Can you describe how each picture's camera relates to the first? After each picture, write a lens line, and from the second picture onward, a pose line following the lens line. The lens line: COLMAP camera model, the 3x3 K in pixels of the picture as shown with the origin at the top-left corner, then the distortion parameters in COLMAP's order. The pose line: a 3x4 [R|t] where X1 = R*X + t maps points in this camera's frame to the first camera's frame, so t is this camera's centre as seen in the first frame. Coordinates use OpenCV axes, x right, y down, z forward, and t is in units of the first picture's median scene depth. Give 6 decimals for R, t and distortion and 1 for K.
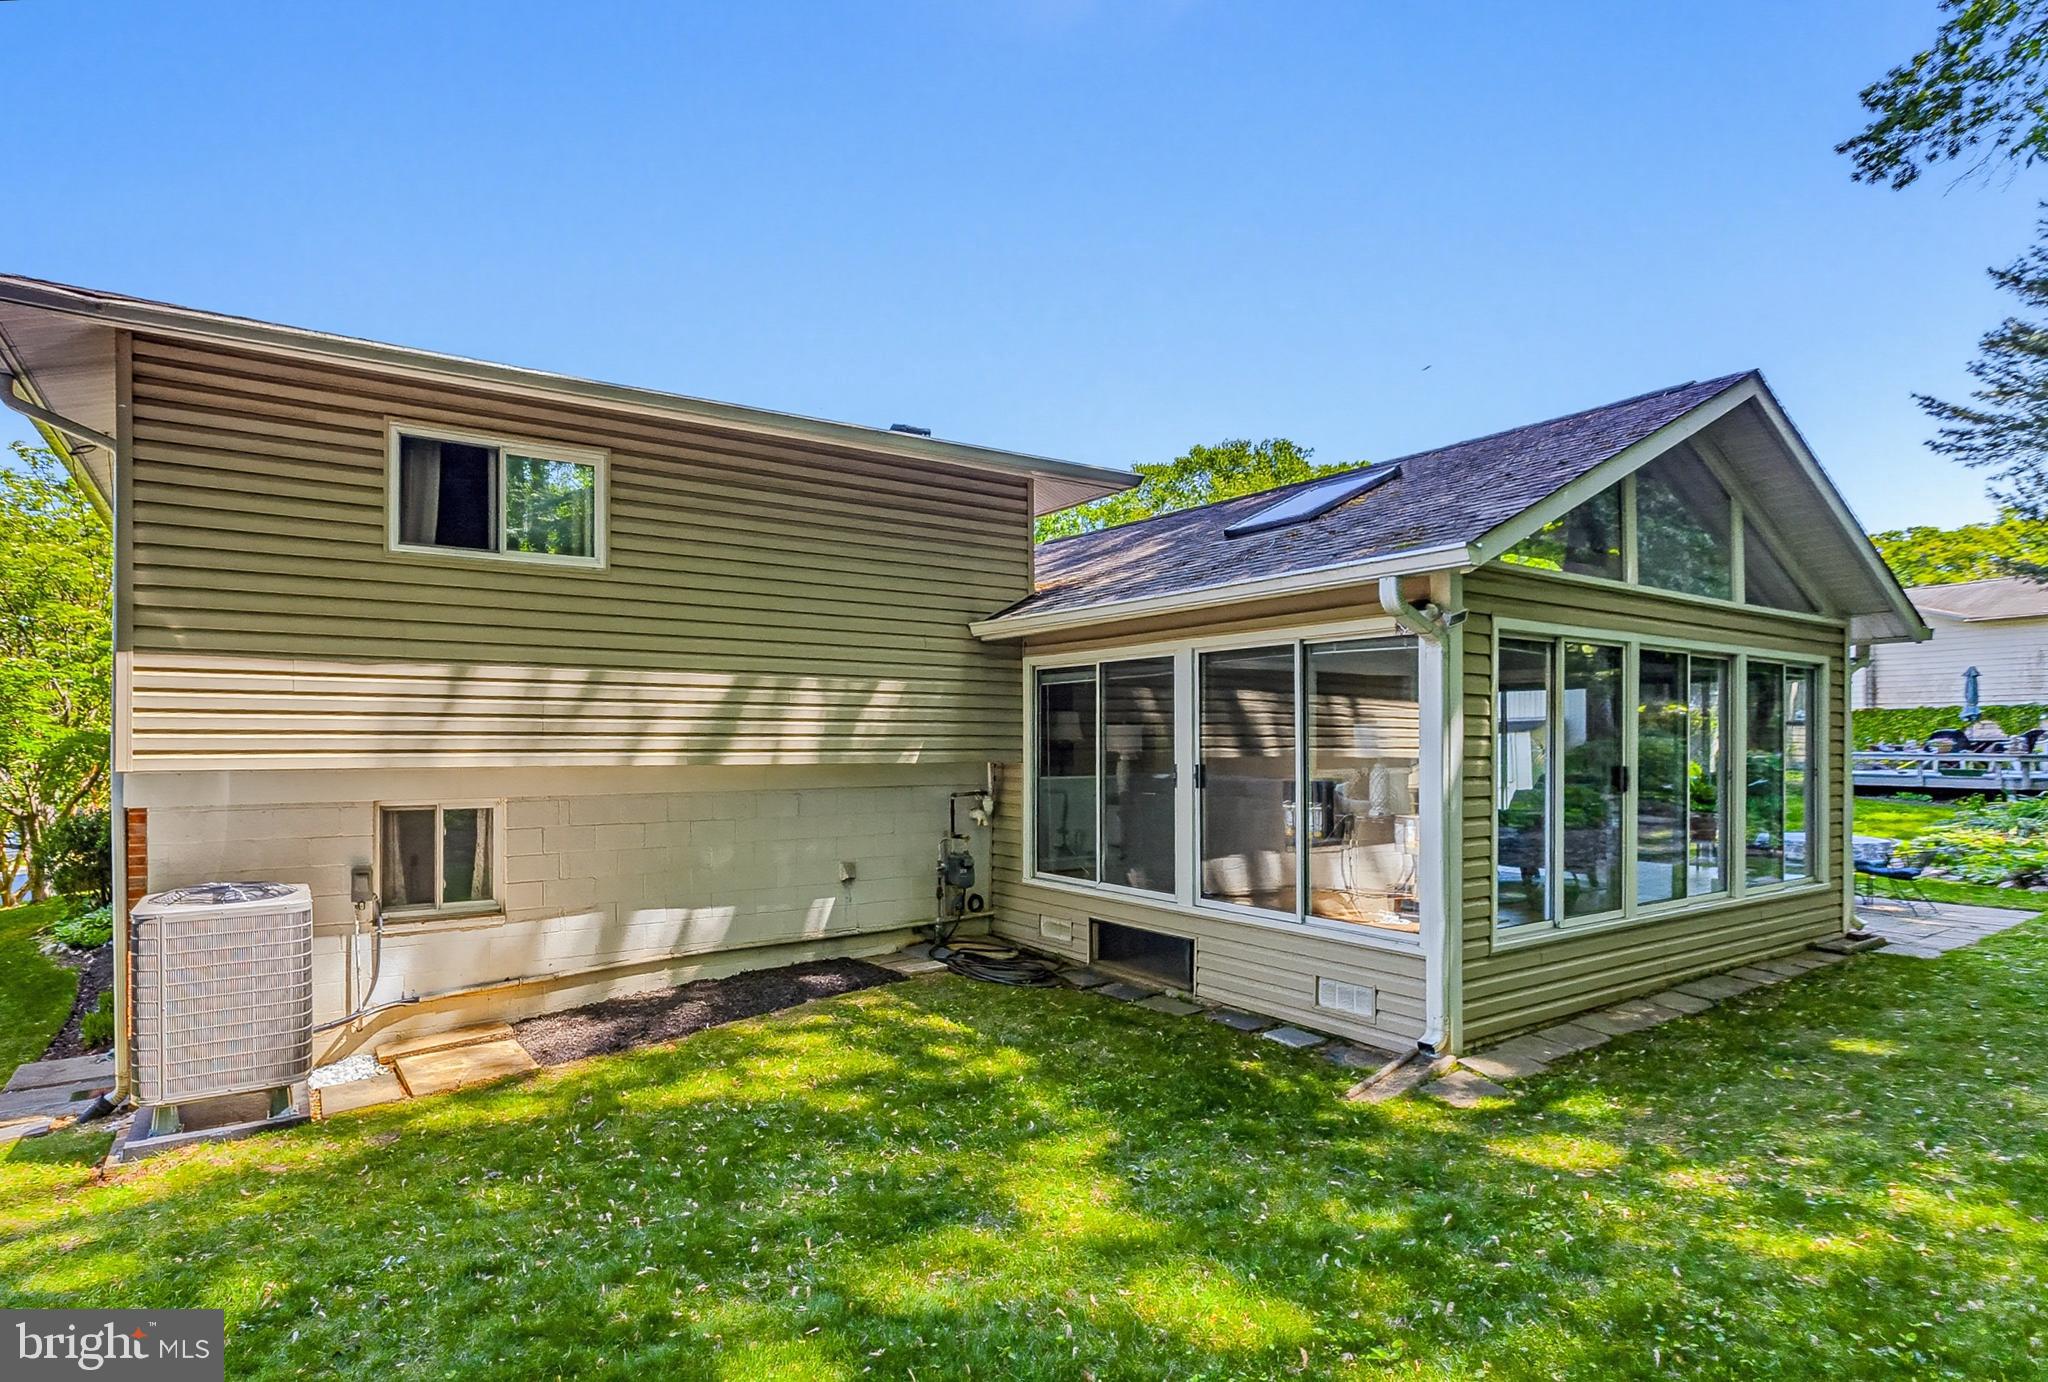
lens RADIAL K [[1034.0, 0, 911.6], [0, 1034.0, 744.3], [0, 0, 1]] dist [0.002940, -0.000548]
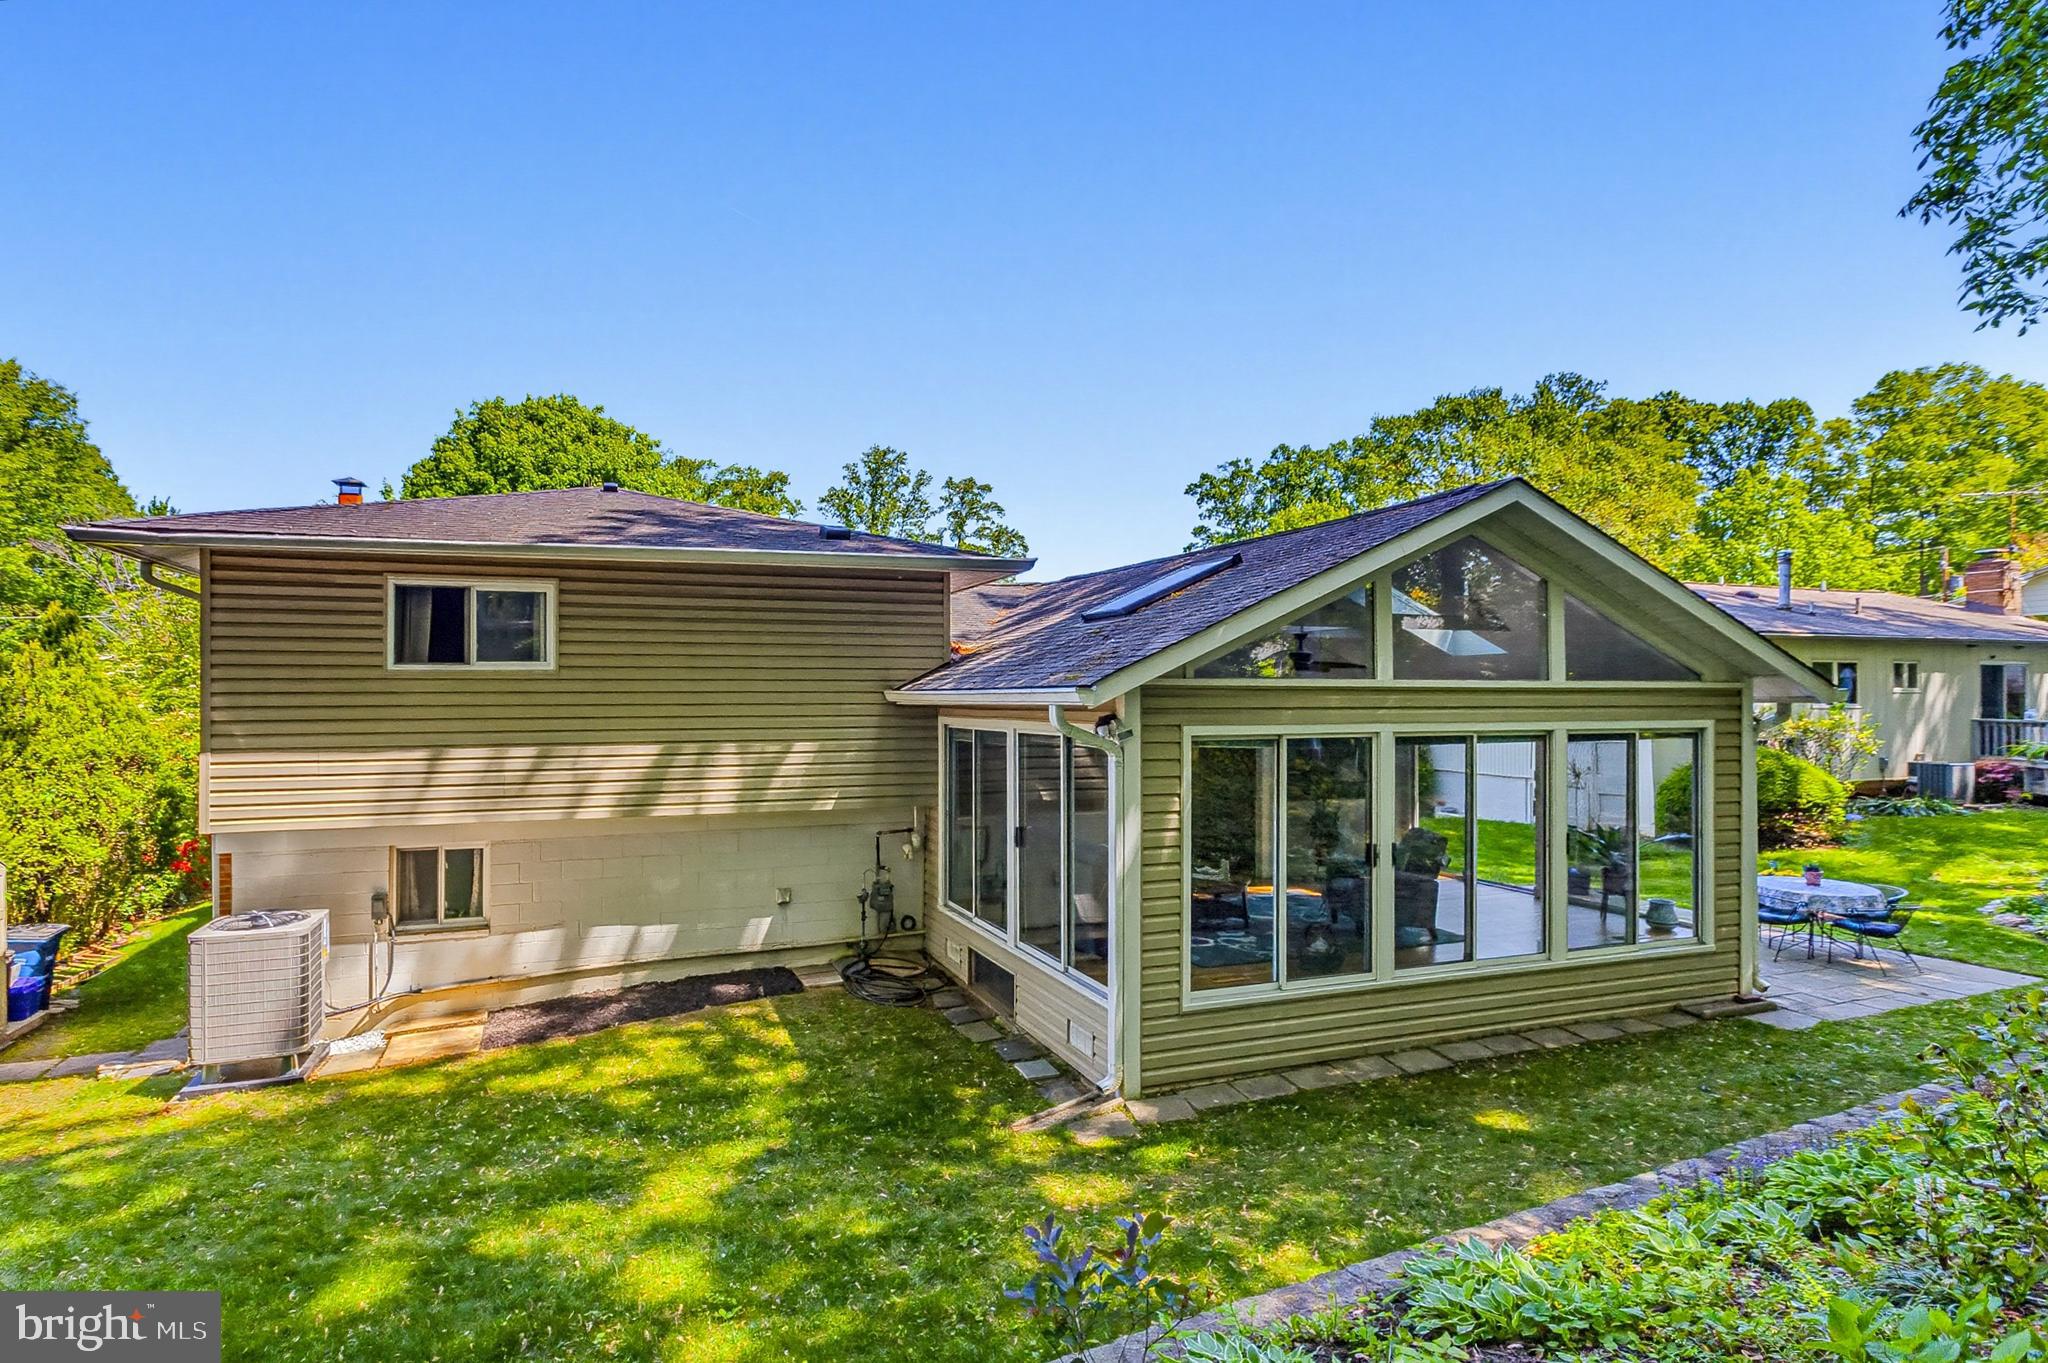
lens RADIAL K [[1036.8, 0, 965.3], [0, 1036.8, 688.3], [0, 0, 1]] dist [0.003564, -0.000337]
pose [[0.977571, -0.001284, -0.210601, 0.503277], [-0.000296, 0.999972, -0.007474, -0.139229], [0.210605, 0.007369, 0.977543, -0.183159]]
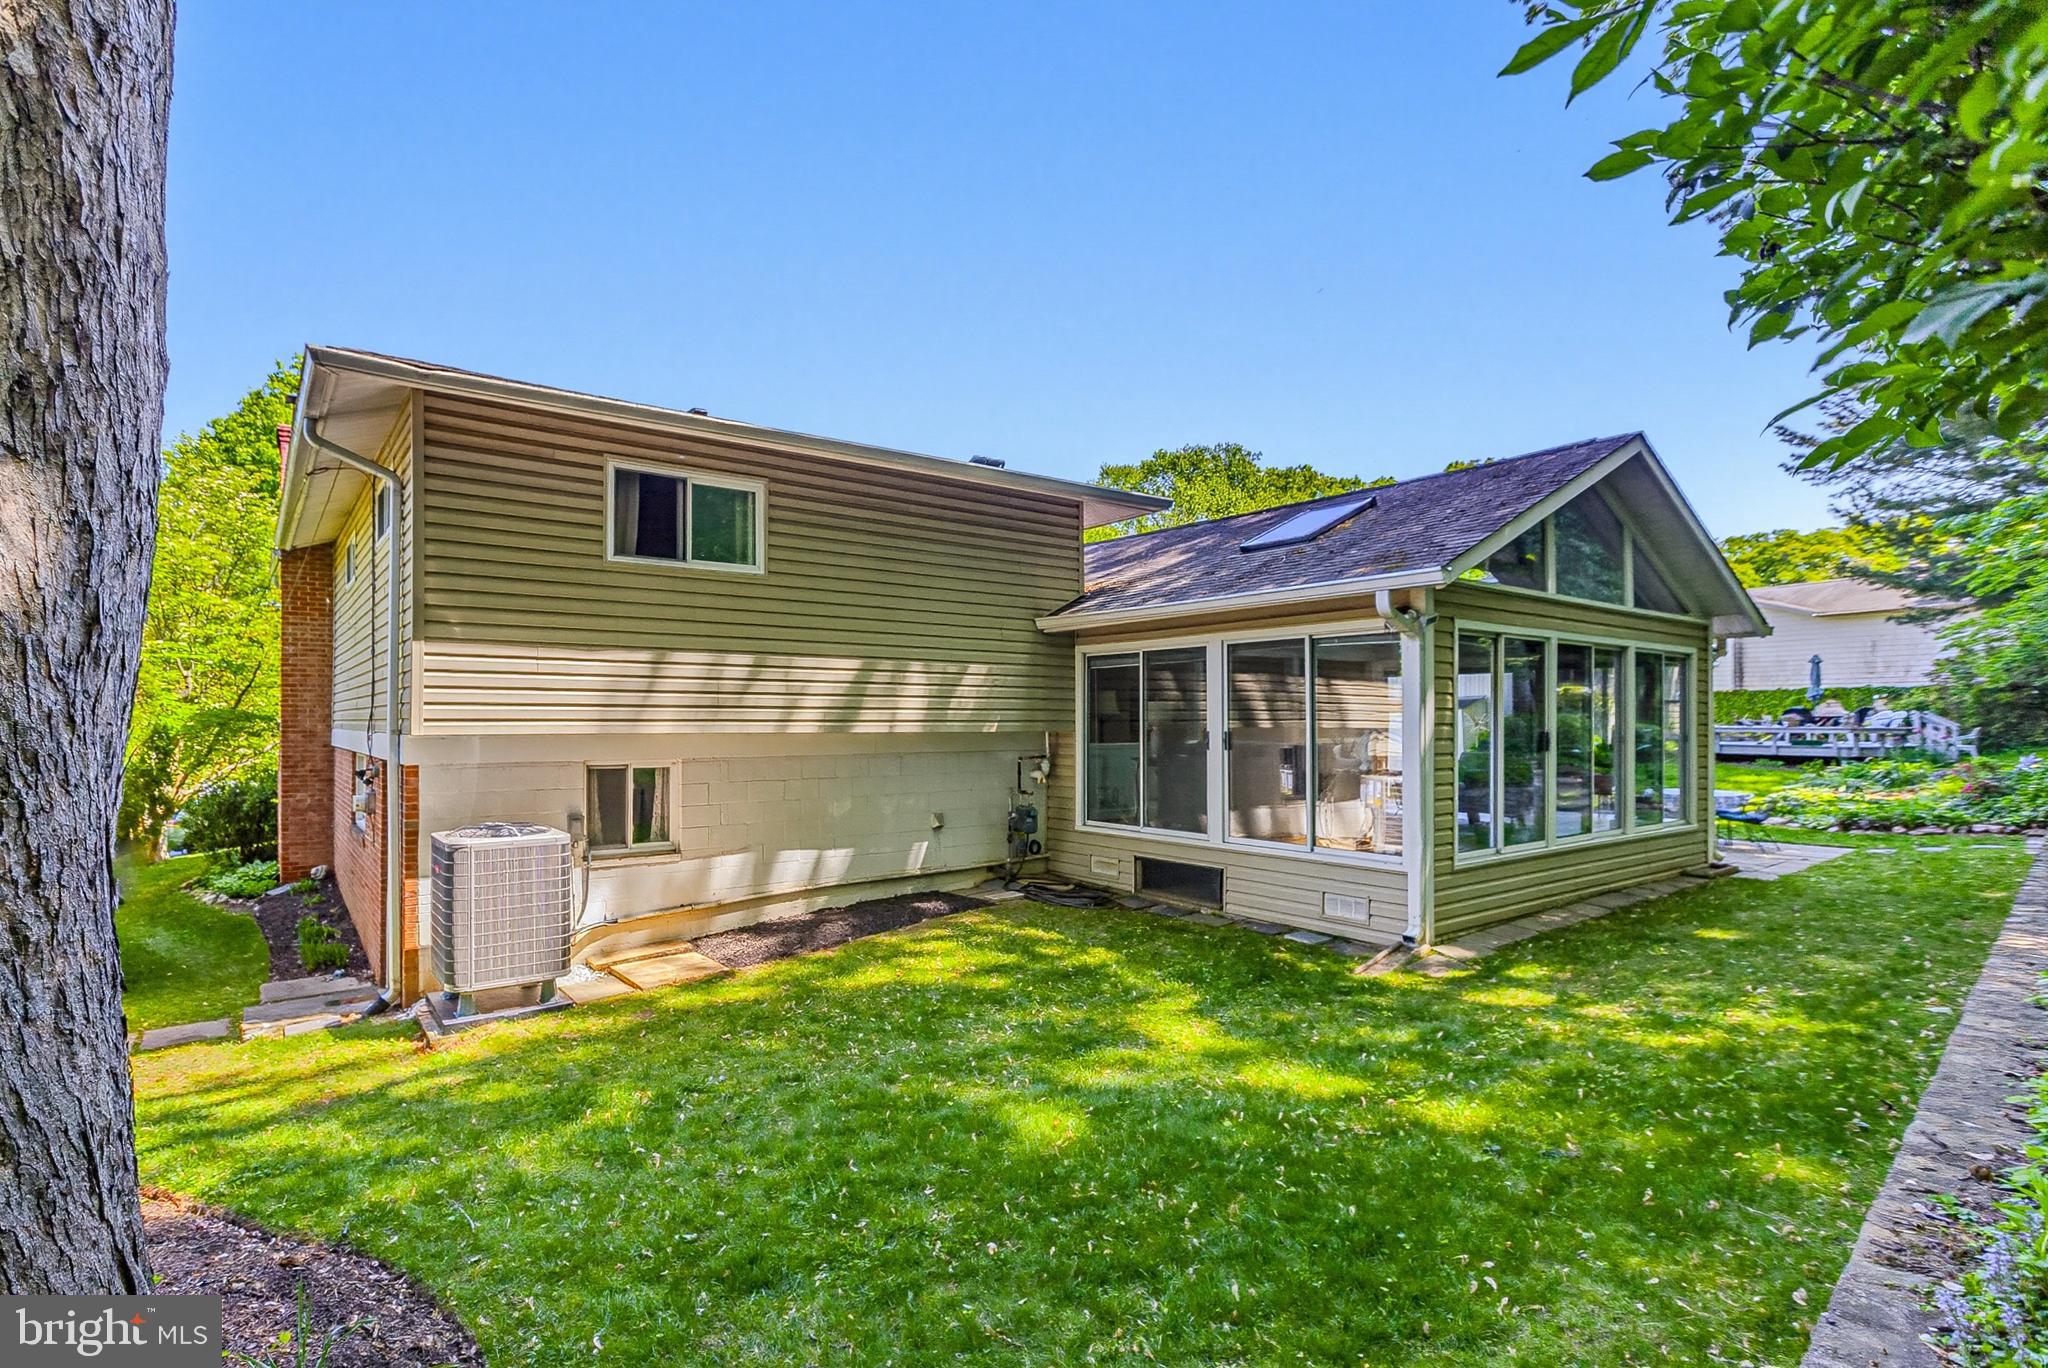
lens RADIAL K [[976.5, 0, 950.7], [0, 976.5, 720.8], [0, 0, 1]] dist [0.002767, 0.000594]
pose [[0.997797, -0.000975, 0.066338, -0.153644], [0.001137, 0.999996, -0.002413, 0.009770], [-0.066336, 0.002483, 0.997794, -0.194358]]
